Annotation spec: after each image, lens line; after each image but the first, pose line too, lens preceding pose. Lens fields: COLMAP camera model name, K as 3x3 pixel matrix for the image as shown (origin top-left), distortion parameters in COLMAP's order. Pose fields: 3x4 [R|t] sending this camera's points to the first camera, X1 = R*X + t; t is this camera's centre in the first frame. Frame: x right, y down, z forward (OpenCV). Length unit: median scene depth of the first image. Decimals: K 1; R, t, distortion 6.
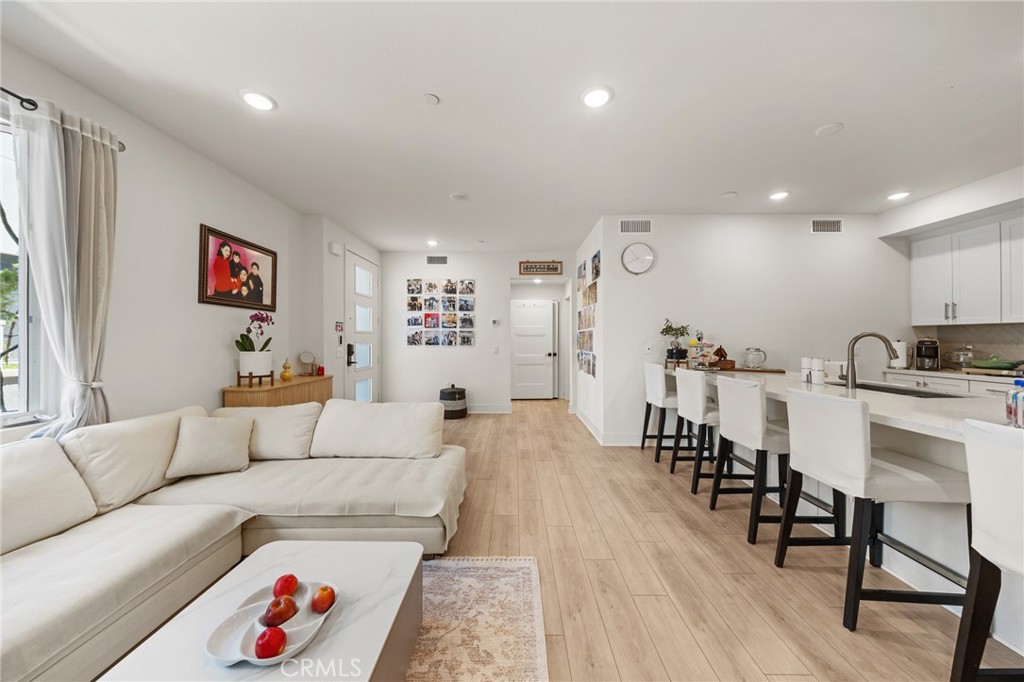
lens RADIAL K [[344.5, 0, 509.5], [0, 344.5, 338.3], [0, 0, 1]] dist [-0.005098, -0.001005]
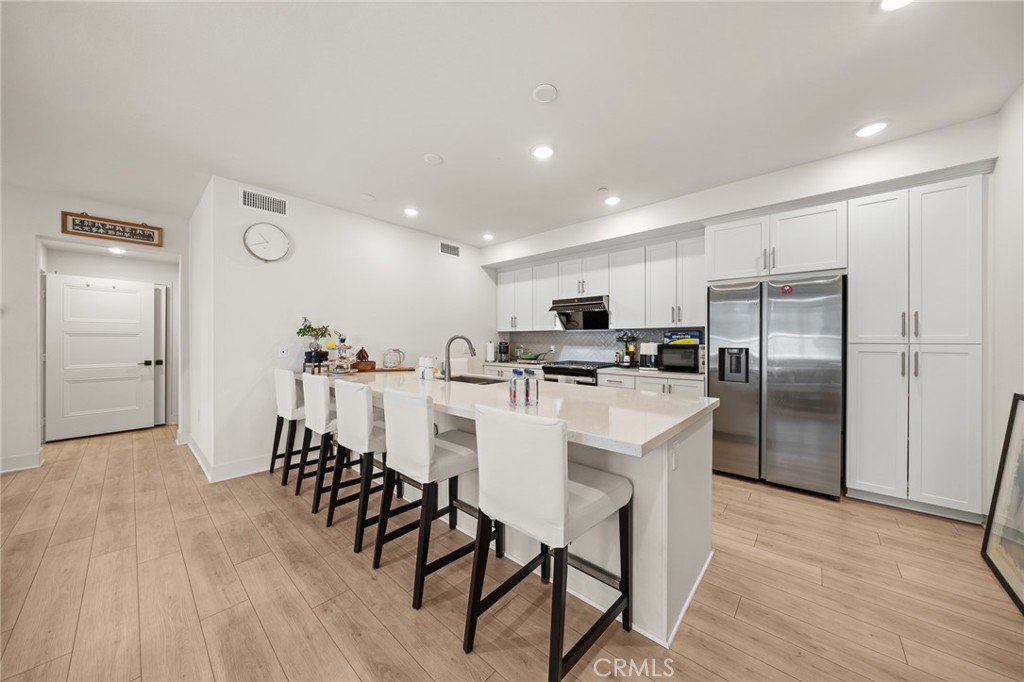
lens RADIAL K [[344.5, 0, 510.3], [0, 344.5, 340.7], [0, 0, 1]] dist [-0.005098, -0.001005]
pose [[0.656095, 0.002424, 0.754674, 0.138652], [-0.003230, 0.999995, -0.000403, 0.001845], [-0.754671, -0.002173, 0.656099, 0.023621]]
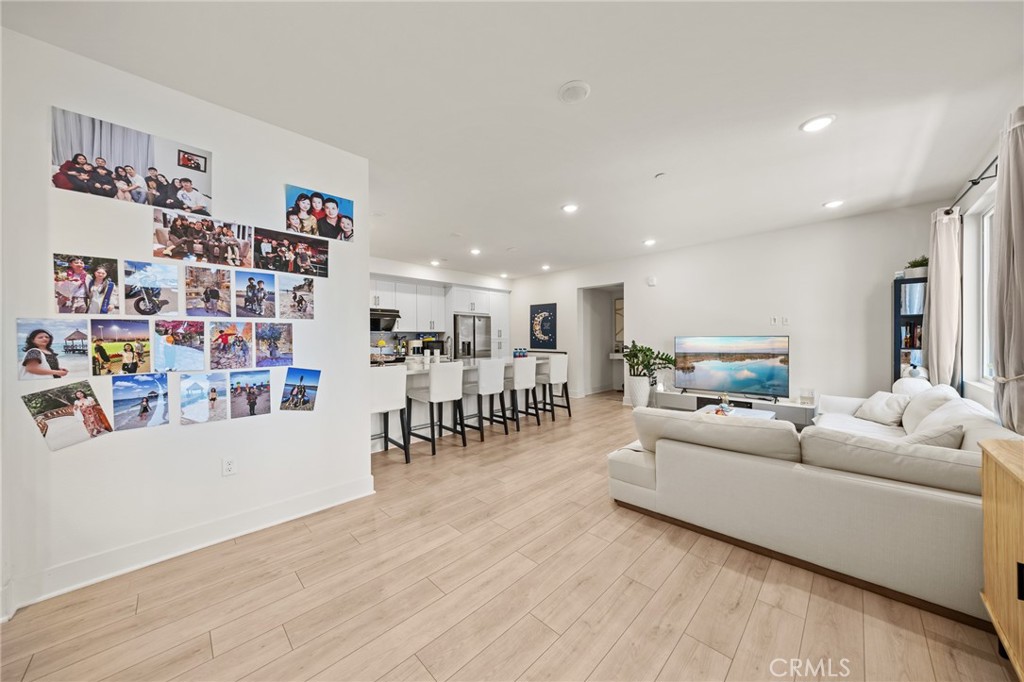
lens RADIAL K [[344.5, 0, 511.5], [0, 344.5, 335.7], [0, 0, 1]] dist [-0.005098, -0.001005]
pose [[-0.717409, 0.009572, 0.696587, -0.432584], [0.004470, 0.999948, -0.009137, 0.002101], [-0.696638, -0.003441, -0.717414, 1.352514]]
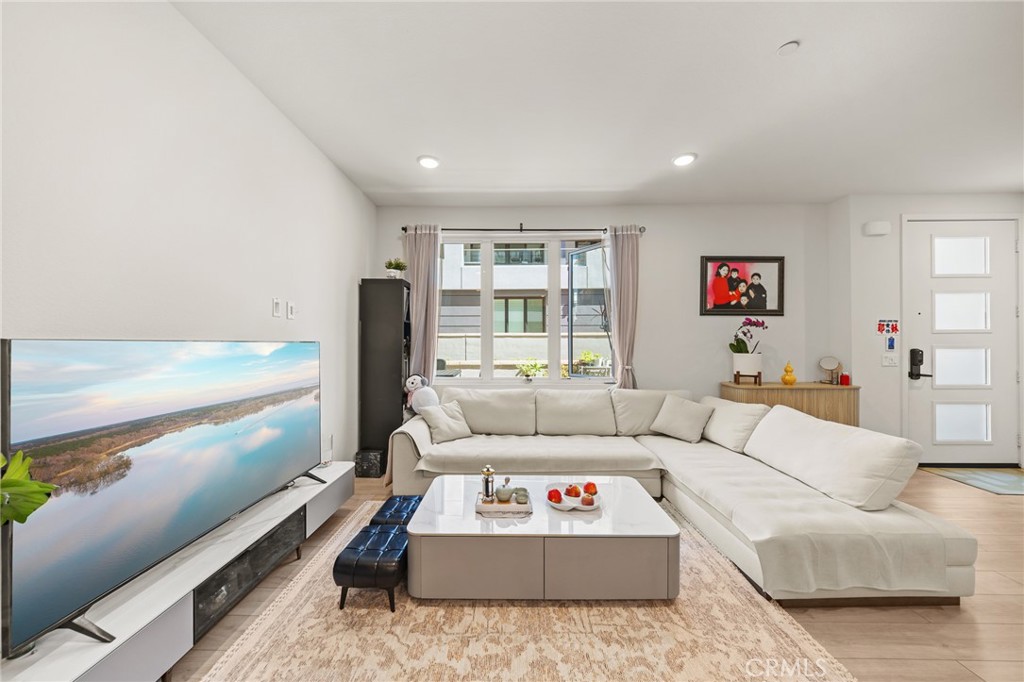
lens RADIAL K [[344.5, 0, 510.6], [0, 344.5, 343.9], [0, 0, 1]] dist [-0.005098, -0.001005]
pose [[-0.002315, 0.001892, -0.999996, 0.311606], [0.003825, 0.999991, 0.001883, 0.001516], [0.999990, -0.003820, -0.002322, 0.180120]]
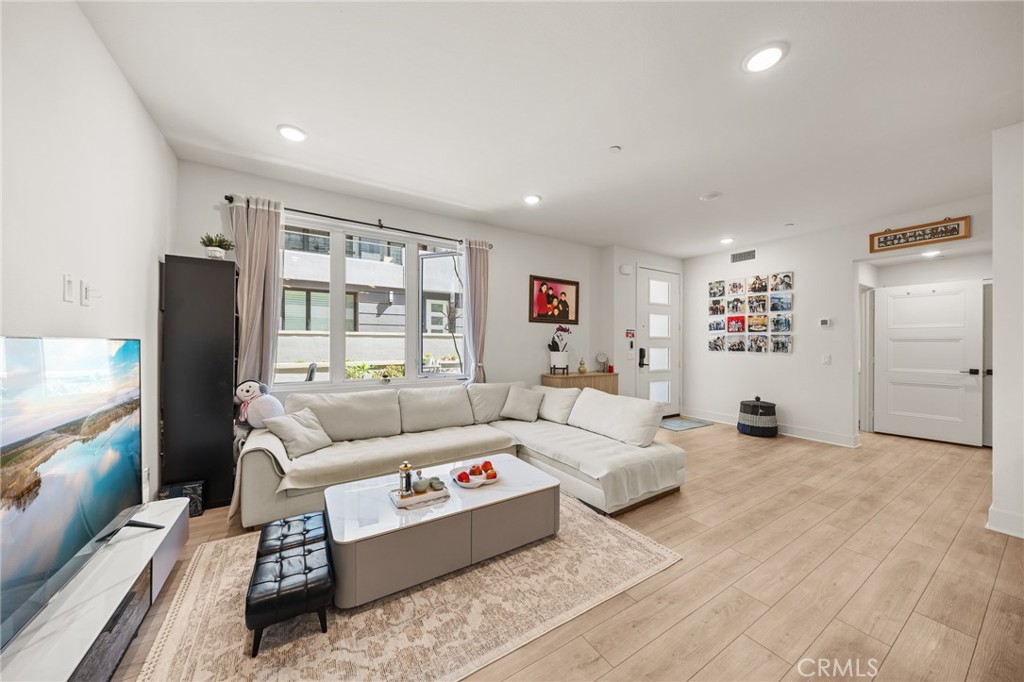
lens RADIAL K [[344.5, 0, 510.3], [0, 344.5, 344.1], [0, 0, 1]] dist [-0.005098, -0.001005]
pose [[0.536859, 0.003613, -0.843664, 0.330469], [-0.003156, 0.999992, 0.002274, 0.001447], [0.843666, 0.001442, 0.536867, 0.009138]]
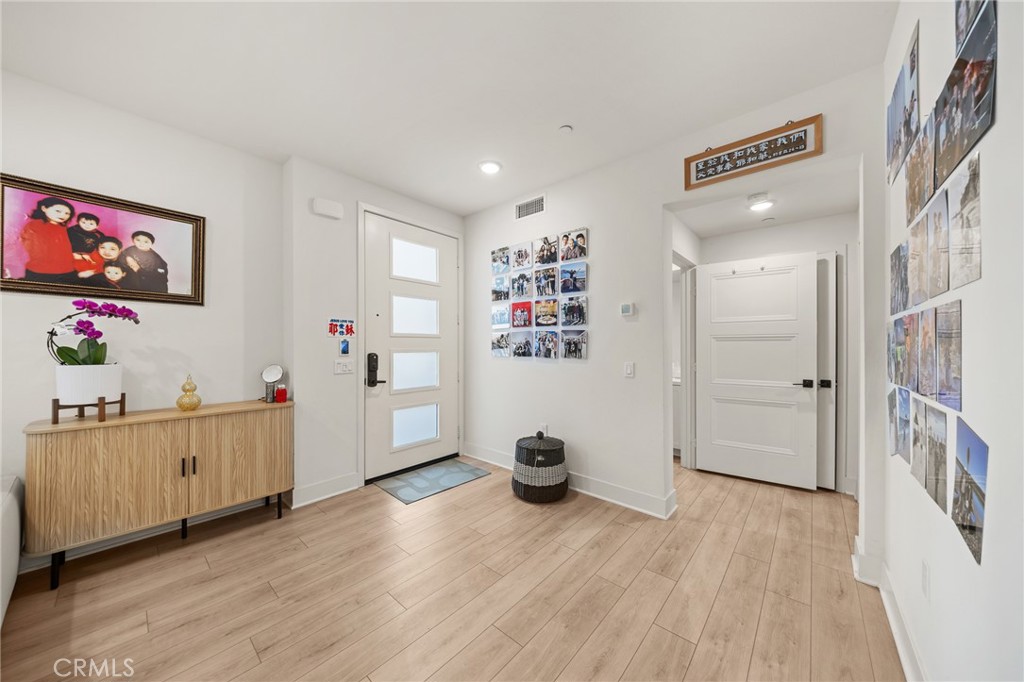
lens RADIAL K [[344.5, 0, 510.8], [0, 344.5, 347.4], [0, 0, 1]] dist [-0.005098, -0.001005]
pose [[0.762041, 0.001078, -0.647528, 0.202475], [0.000559, 0.999997, 0.002323, 0.004039], [0.647529, -0.002132, 0.762038, 0.812316]]
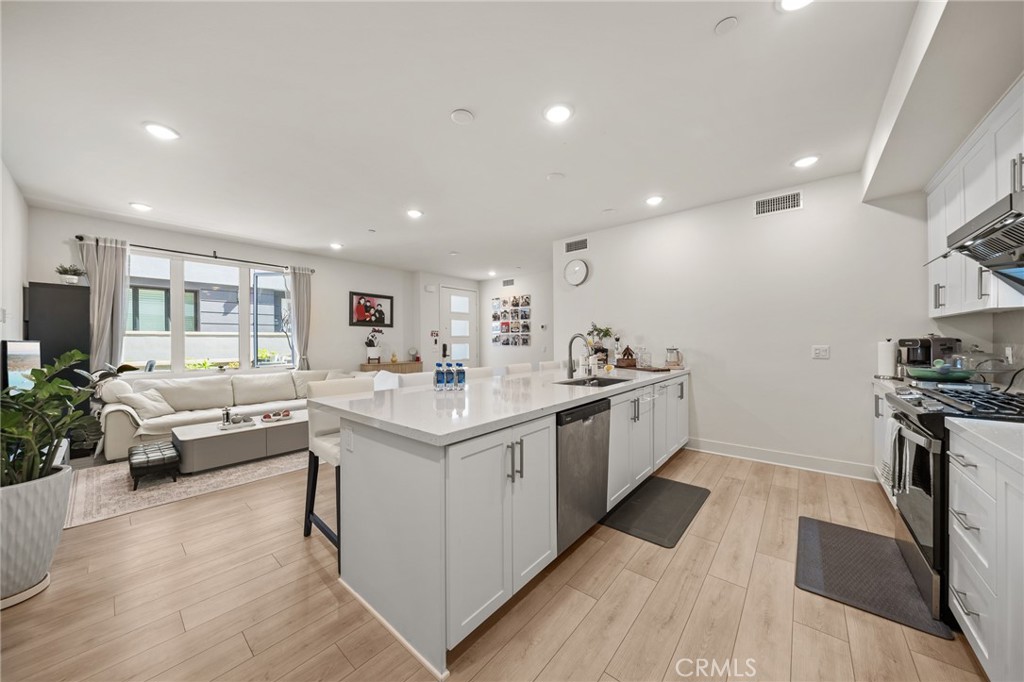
lens RADIAL K [[344.5, 0, 508.4], [0, 344.5, 342.1], [0, 0, 1]] dist [-0.005098, -0.001005]
pose [[0.769241, -0.002729, -0.638953, 0.982179], [0.006814, 0.999969, 0.003932, 0.003181], [0.638923, -0.007379, 0.769235, -0.071837]]
